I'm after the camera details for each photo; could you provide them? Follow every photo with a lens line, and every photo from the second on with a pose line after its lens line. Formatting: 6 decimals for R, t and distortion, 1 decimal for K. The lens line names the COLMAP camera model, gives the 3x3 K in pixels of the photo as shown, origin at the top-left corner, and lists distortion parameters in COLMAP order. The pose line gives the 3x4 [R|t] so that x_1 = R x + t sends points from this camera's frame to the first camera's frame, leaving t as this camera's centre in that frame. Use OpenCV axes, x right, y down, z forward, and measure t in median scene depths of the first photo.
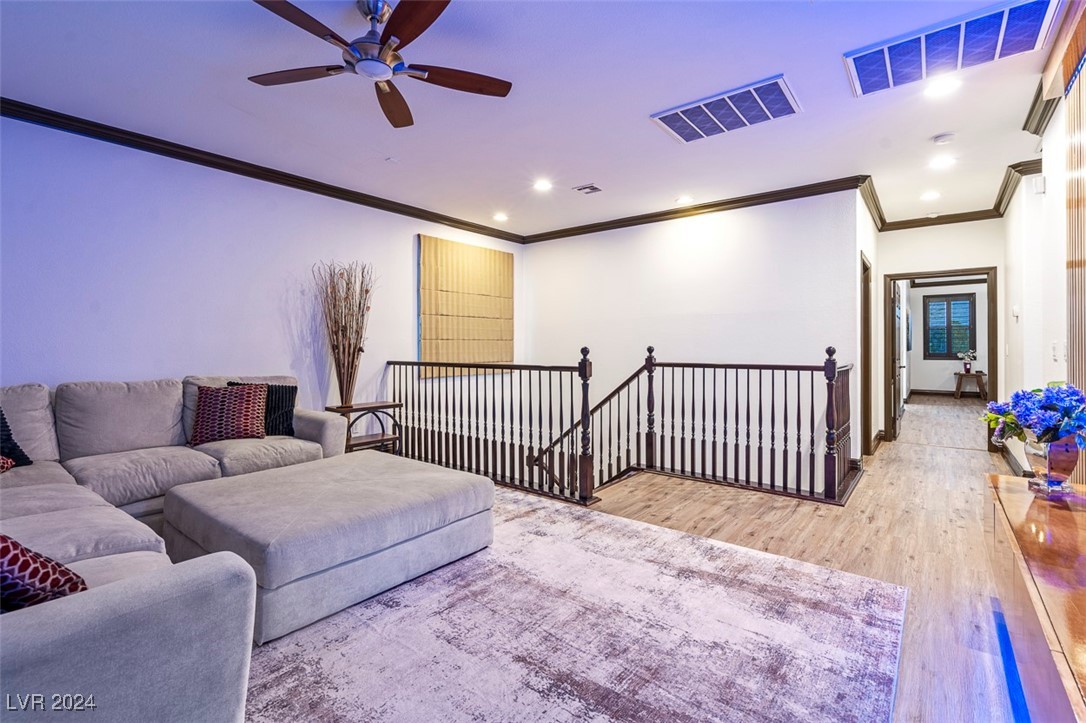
lens RADIAL K [[497.0, 0, 540.1], [0, 497.0, 339.7], [0, 0, 1]] dist [-0.001113, 0.000210]
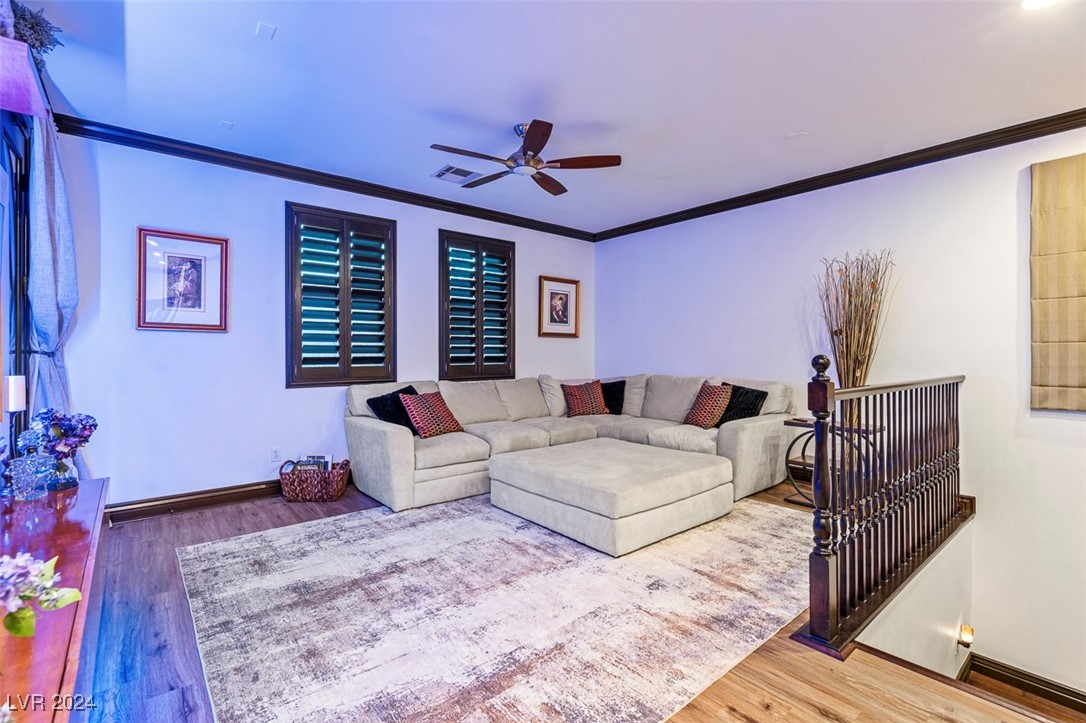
lens RADIAL K [[493.9, 0, 535.9], [0, 493.9, 358.3], [0, 0, 1]] dist [-0.003496, -0.000255]
pose [[-0.210302, 0.007511, -0.977608, 0.899509], [0.013637, 0.999896, 0.004748, 0.016945], [0.977541, -0.012333, -0.210382, 1.084289]]
